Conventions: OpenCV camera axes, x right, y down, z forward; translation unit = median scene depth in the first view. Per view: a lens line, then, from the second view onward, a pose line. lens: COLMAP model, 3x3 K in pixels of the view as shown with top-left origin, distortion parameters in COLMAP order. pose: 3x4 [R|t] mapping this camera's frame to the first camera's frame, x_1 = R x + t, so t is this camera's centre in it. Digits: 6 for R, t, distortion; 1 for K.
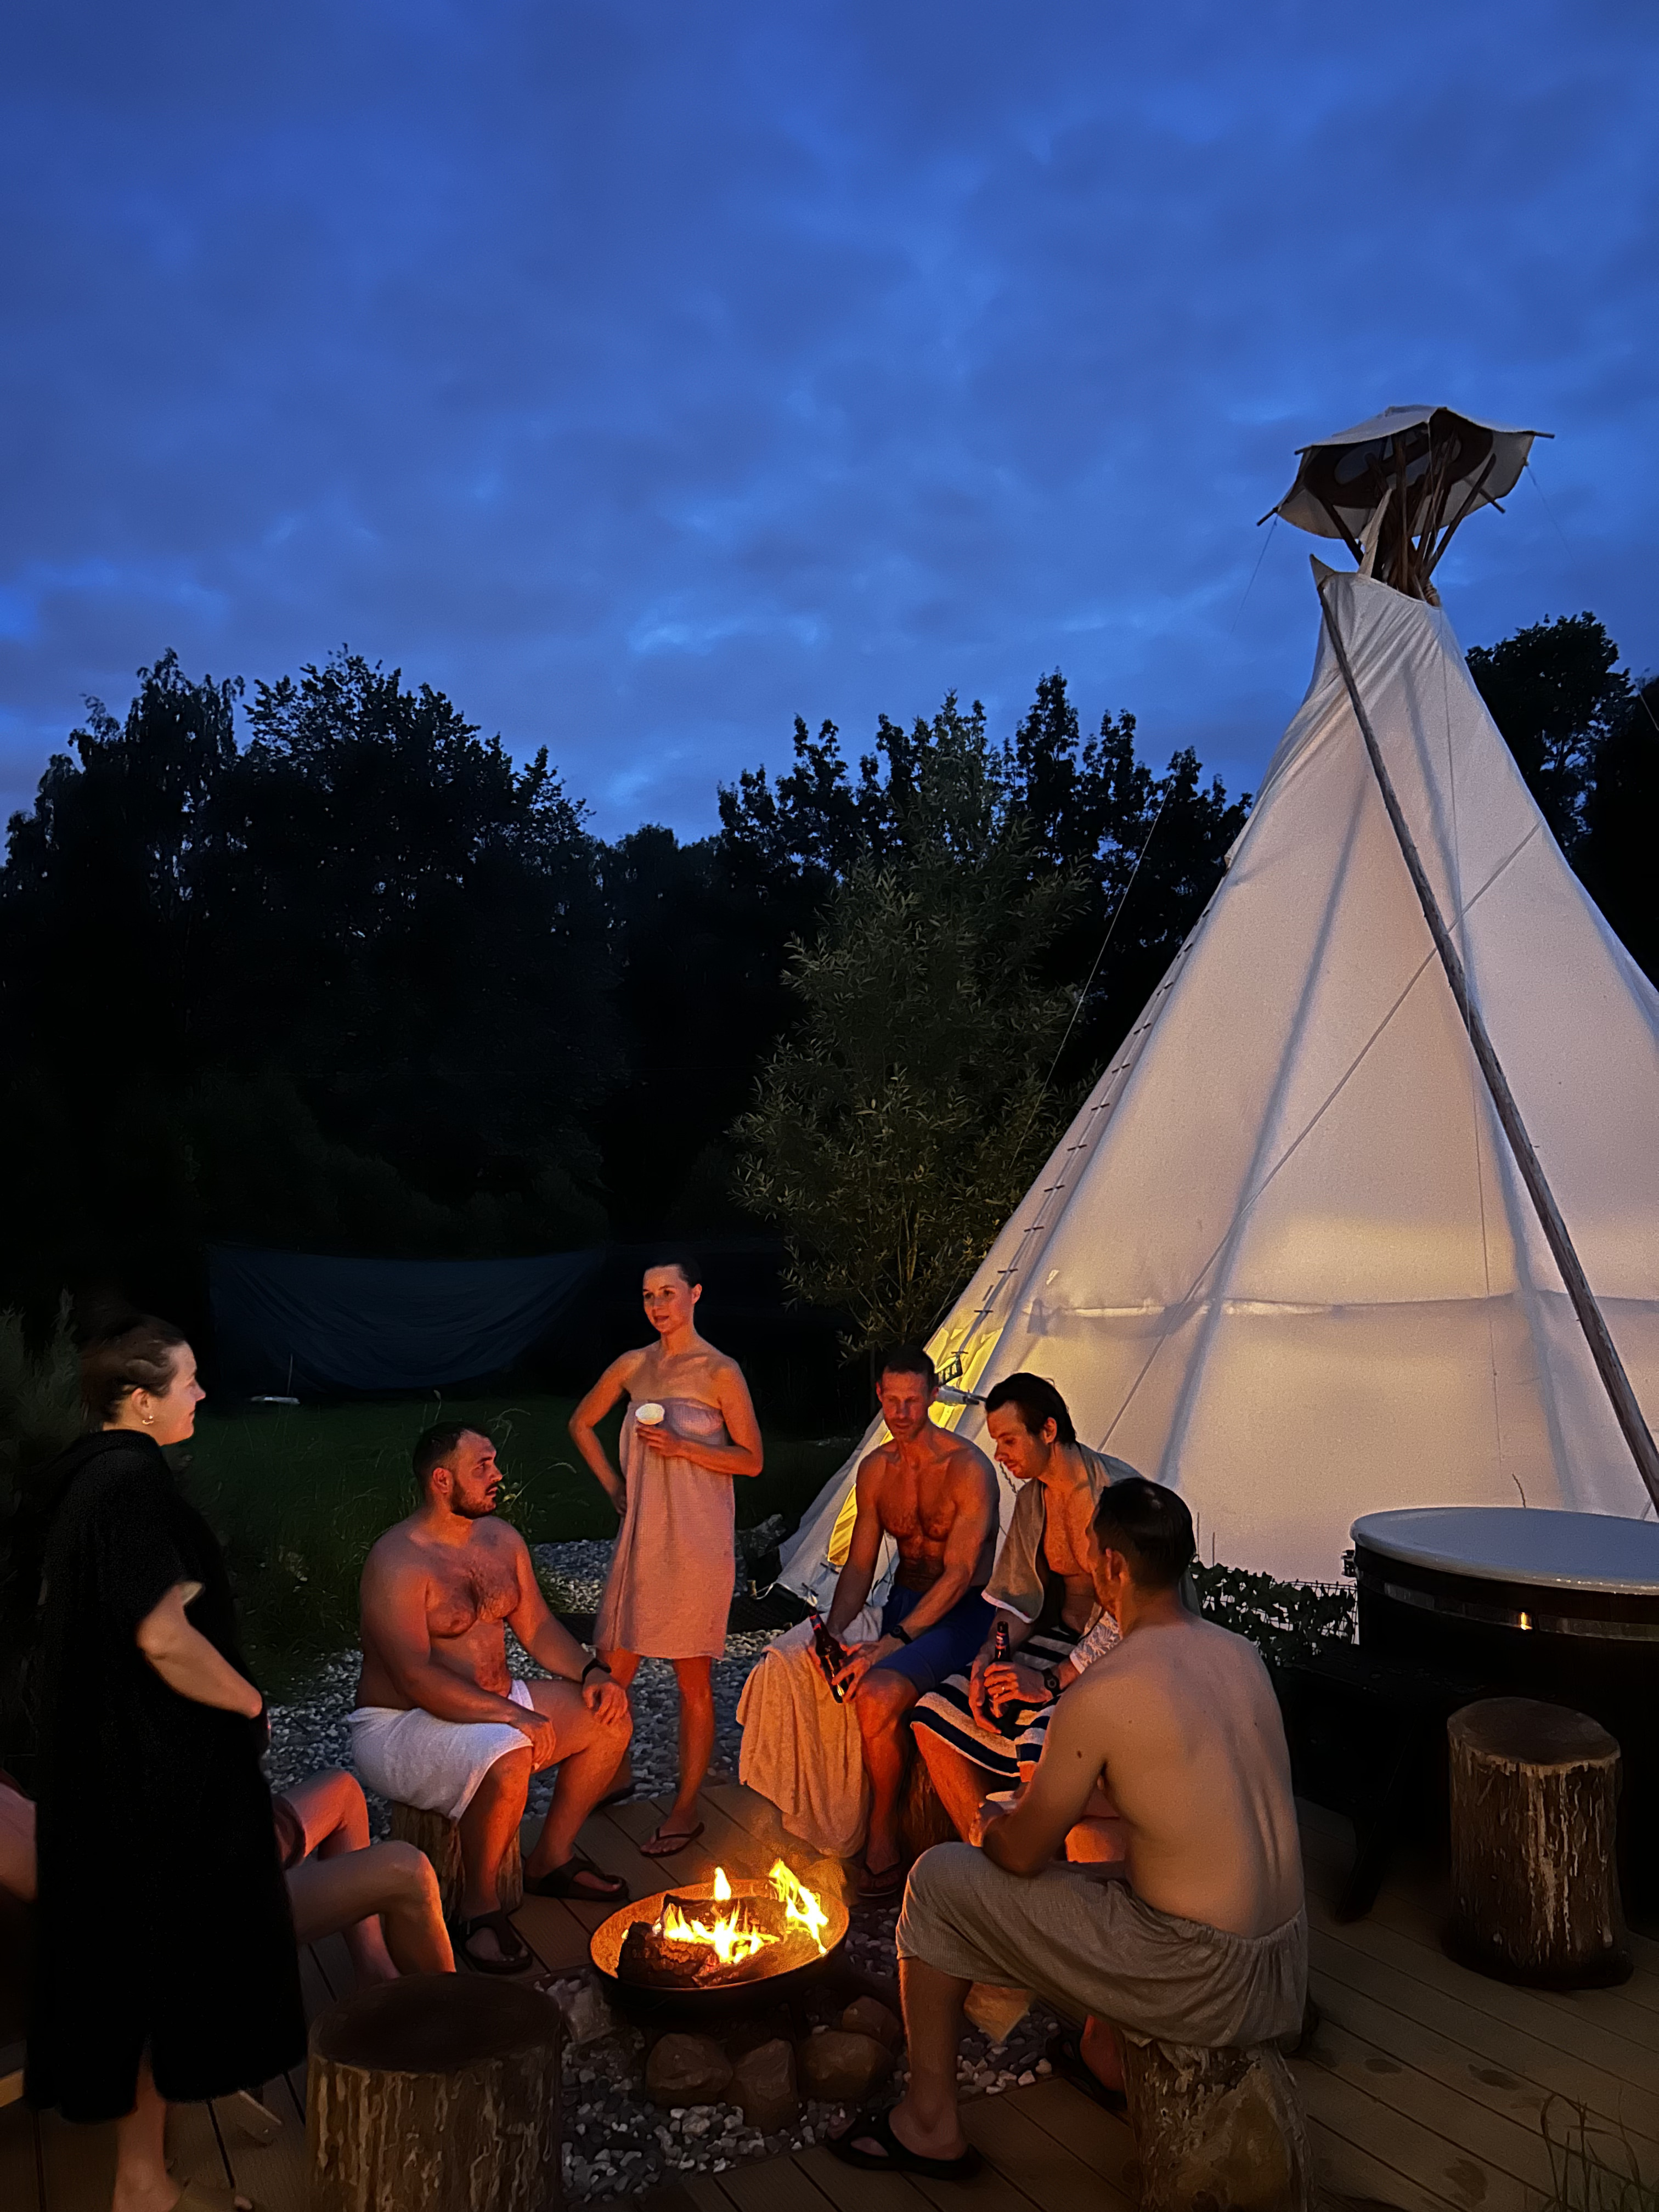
lens RADIAL K [[1651.6, 0, 828.8], [0, 1651.6, 1120.1], [0, 0, 1]] dist [0.072653, -0.083613]
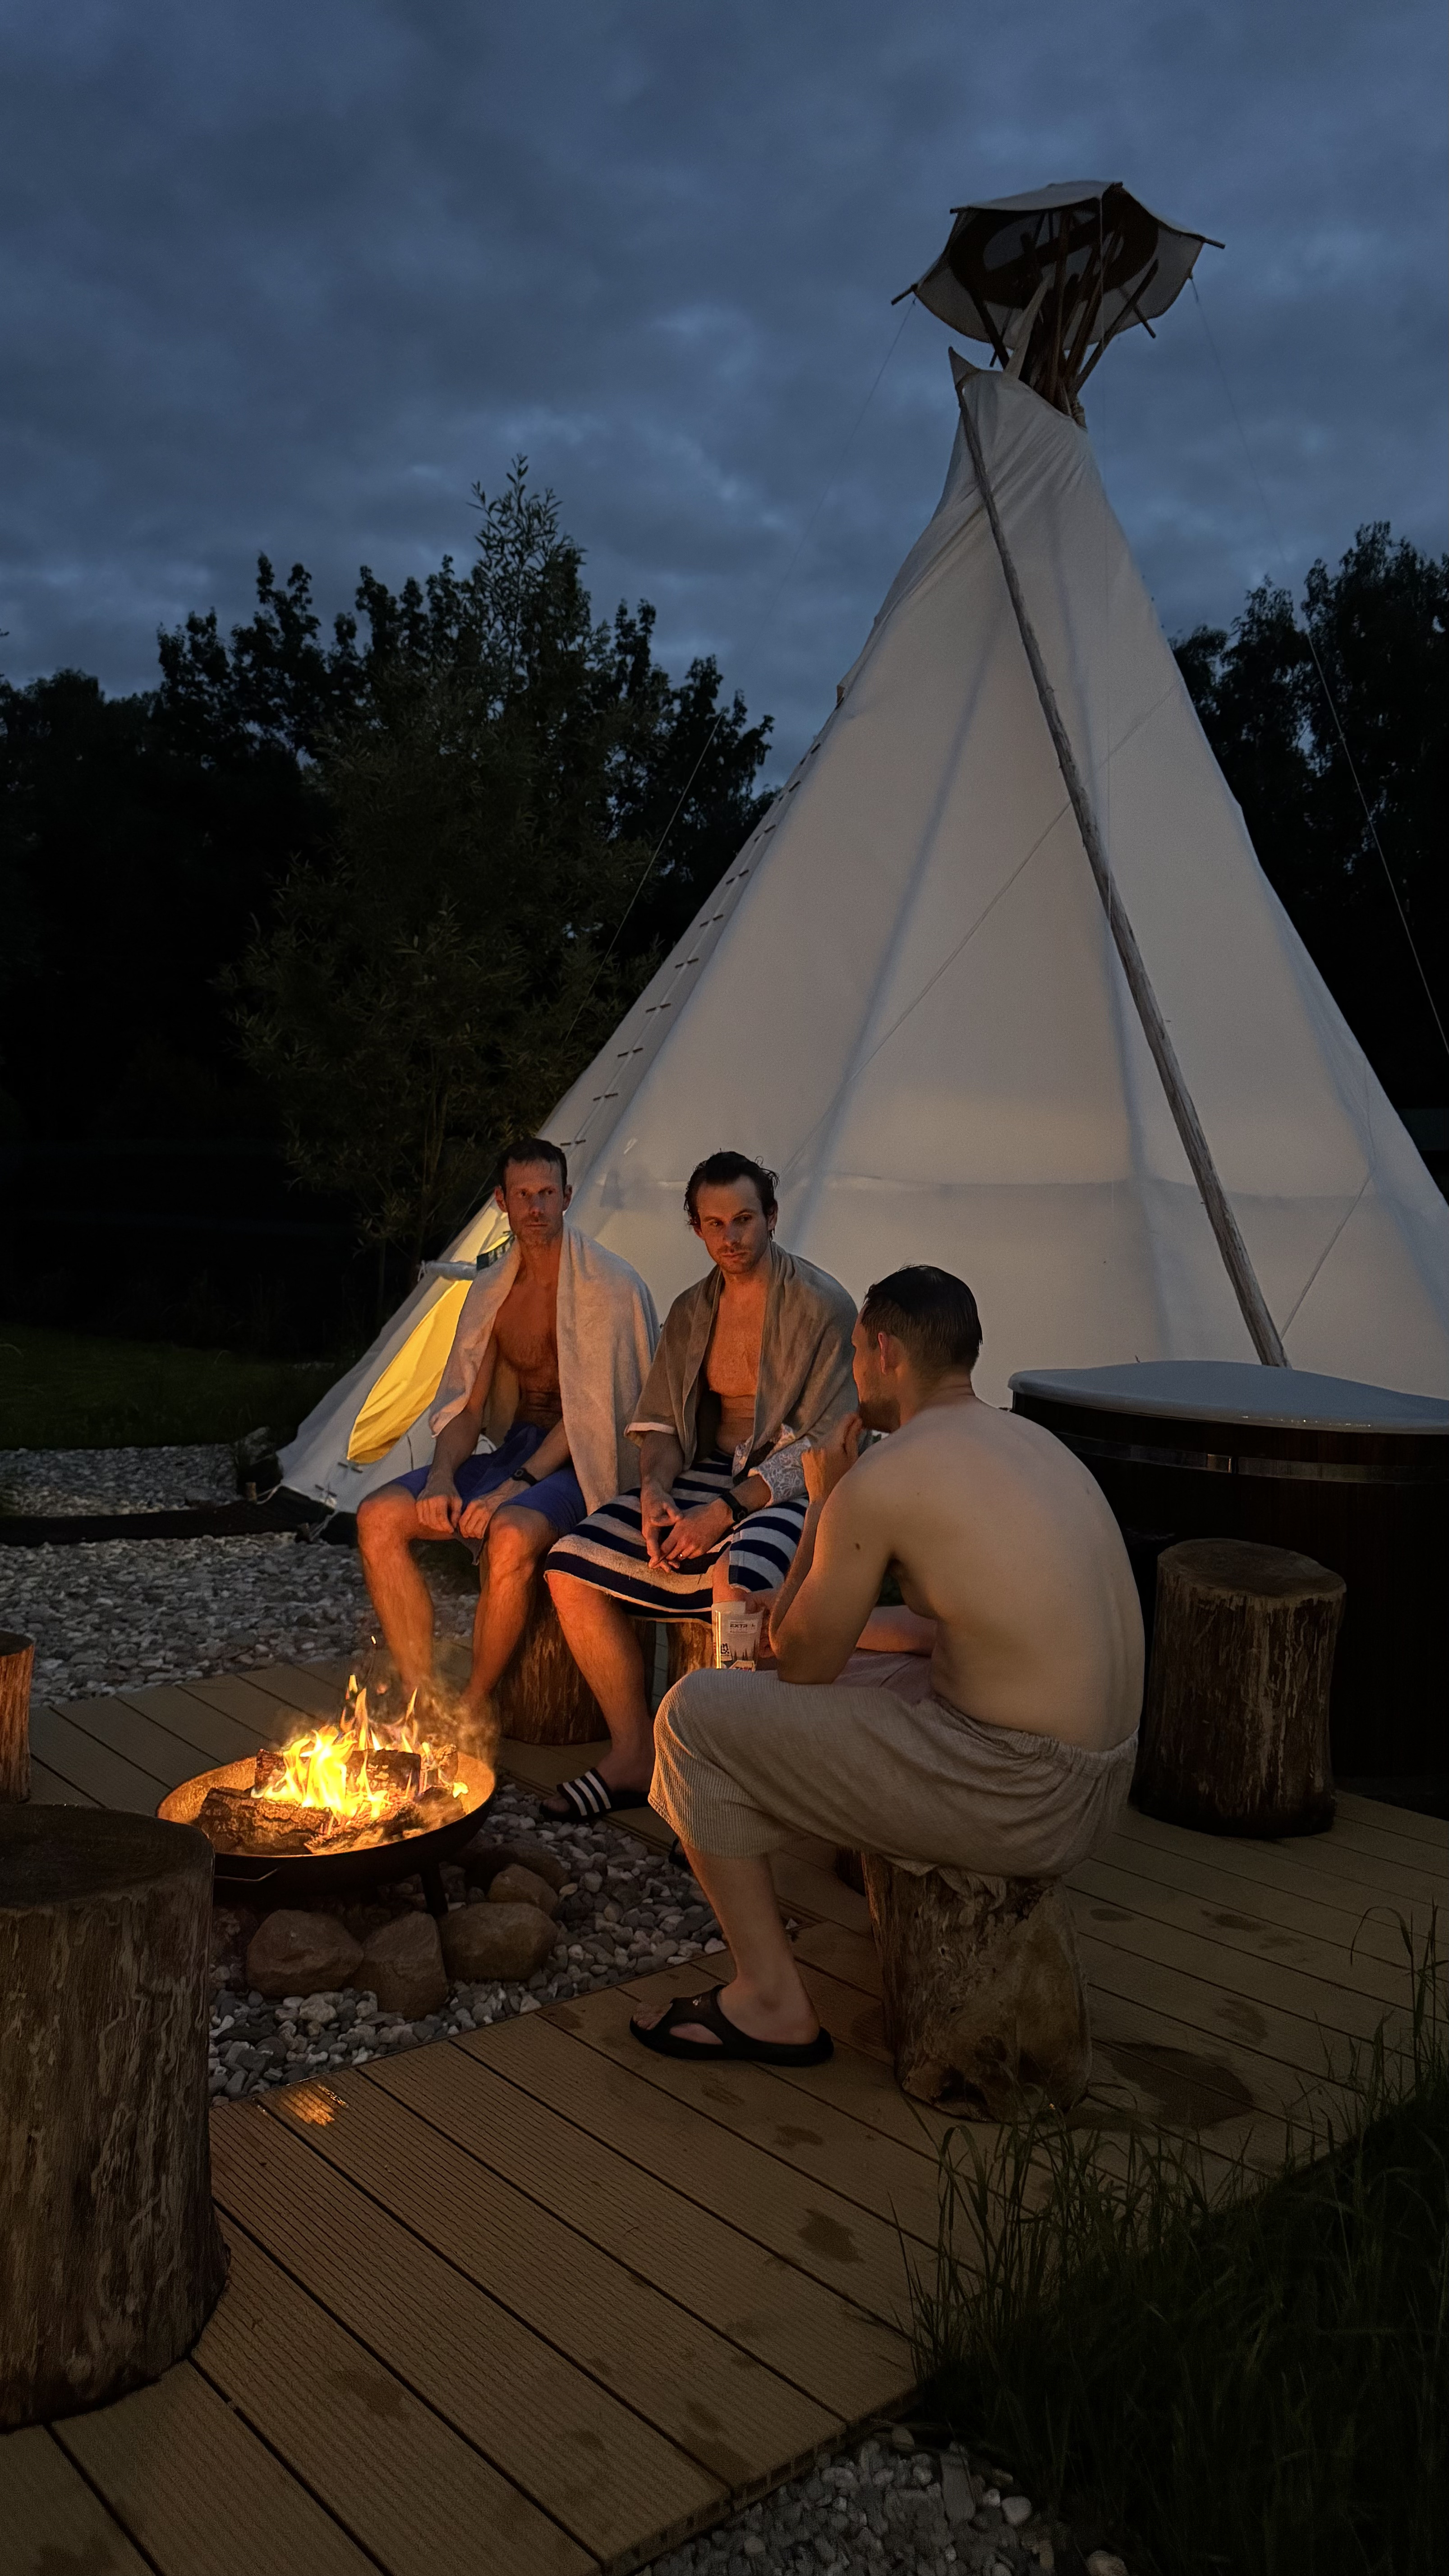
lens RADIAL K [[1807.6, 0, 722.3], [0, 1807.6, 1279.0], [0, 0, 1]] dist [0.105335, -0.179802]
pose [[0.969058, 0.044653, 0.242759, -0.034048], [-0.073027, 0.991337, 0.109165, 0.044279], [-0.235782, -0.123515, 0.963925, 0.051248]]
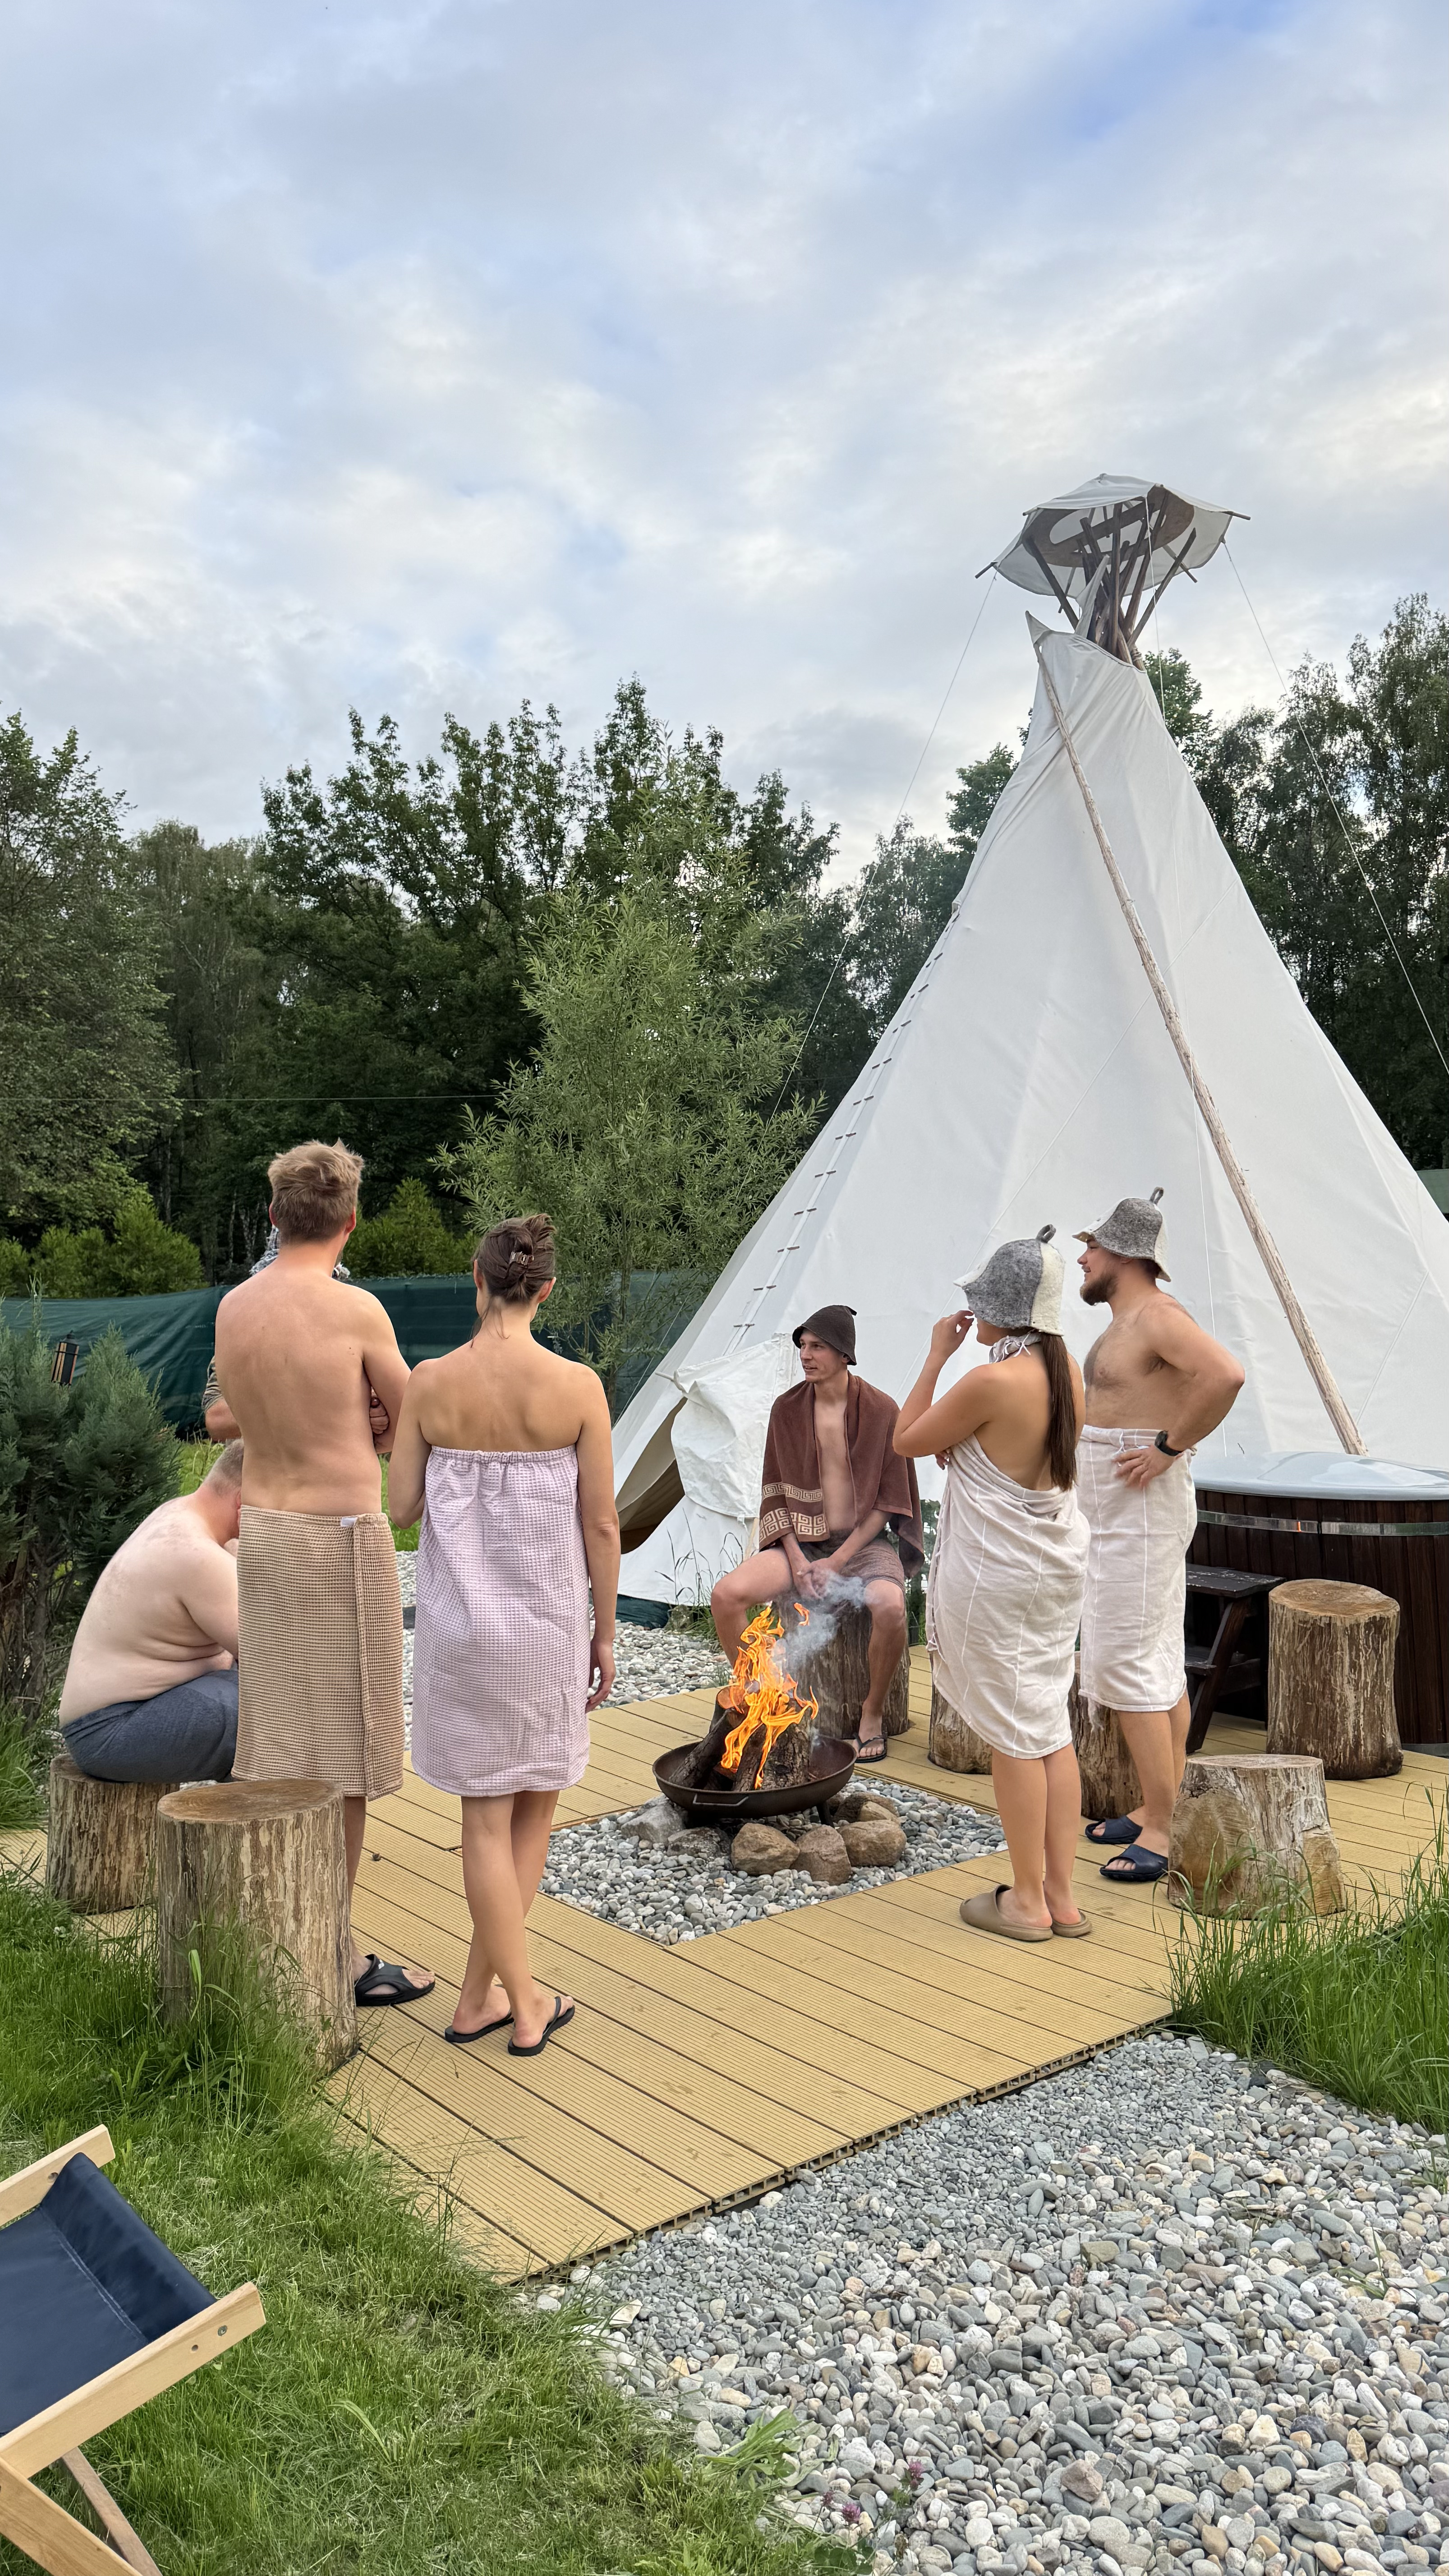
lens RADIAL K [[1766.5, 0, 714.3], [0, 1766.5, 1280.5], [0, 0, 1]] dist [0.084027, -0.164076]
pose [[0.982420, 0.002341, 0.186668, -0.110139], [-0.014675, 0.997796, 0.064717, 0.012598], [-0.186105, -0.066319, 0.980289, -0.089737]]
